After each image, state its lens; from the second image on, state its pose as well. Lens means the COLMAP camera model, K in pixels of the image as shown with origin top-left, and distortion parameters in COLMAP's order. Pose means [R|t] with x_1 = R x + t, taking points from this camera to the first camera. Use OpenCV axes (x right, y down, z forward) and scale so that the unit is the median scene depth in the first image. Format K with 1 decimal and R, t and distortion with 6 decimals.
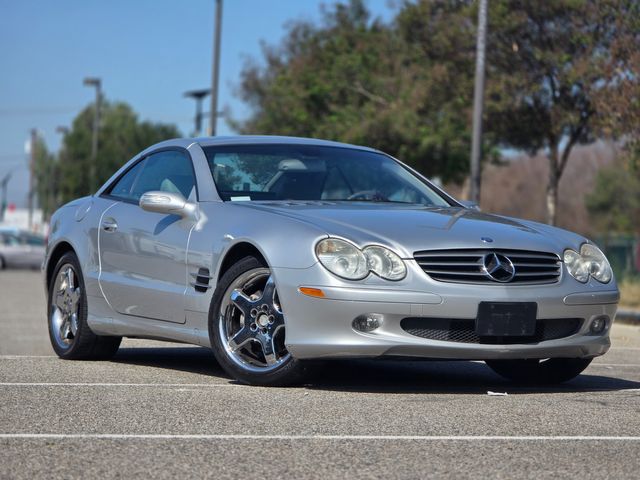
lens RADIAL K [[2115.4, 0, 320.0], [0, 2115.4, 240.0], [0, 0, 1]] dist [0.355041, -1.997779]
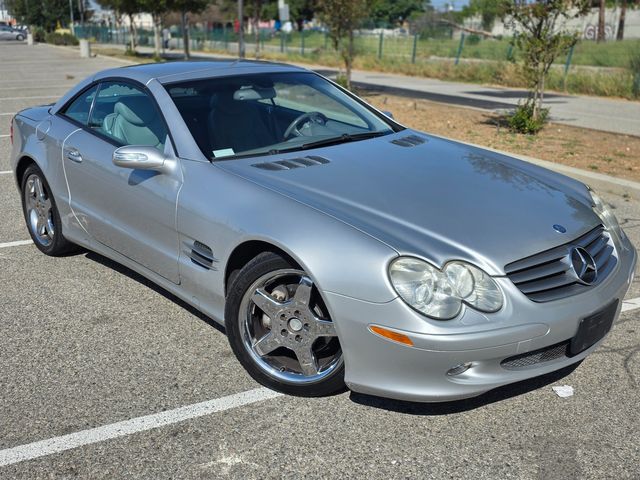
lens RADIAL K [[664.9, 0, 317.5], [0, 664.9, 229.0], [0, 0, 1]] dist [0.046962, -0.032441]
pose [[0.959754, -0.110309, 0.258271, -0.083802], [0.026334, 0.950929, 0.308287, -0.083797], [-0.279604, -0.289078, 0.915563, 0.751021]]
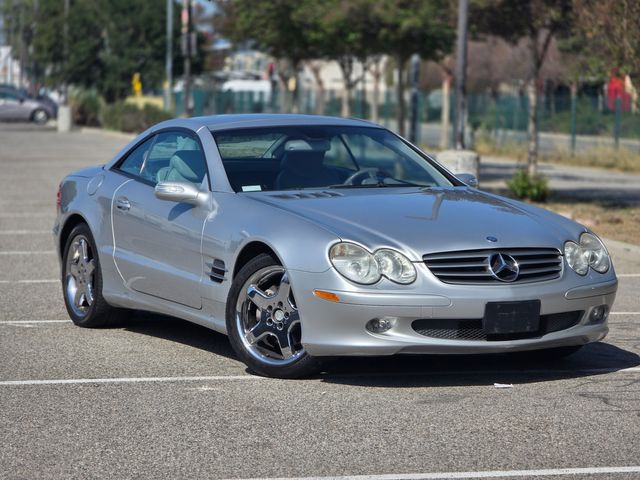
lens RADIAL K [[2115.4, 0, 320.0], [0, 2115.4, 240.0], [0, 0, 1]] dist [0.355041, -1.997779]
pose [[0.999728, -0.019097, 0.013425, -0.019573], [0.017945, 0.996535, 0.081219, -0.083457], [-0.014929, -0.080956, 0.996606, -0.042164]]
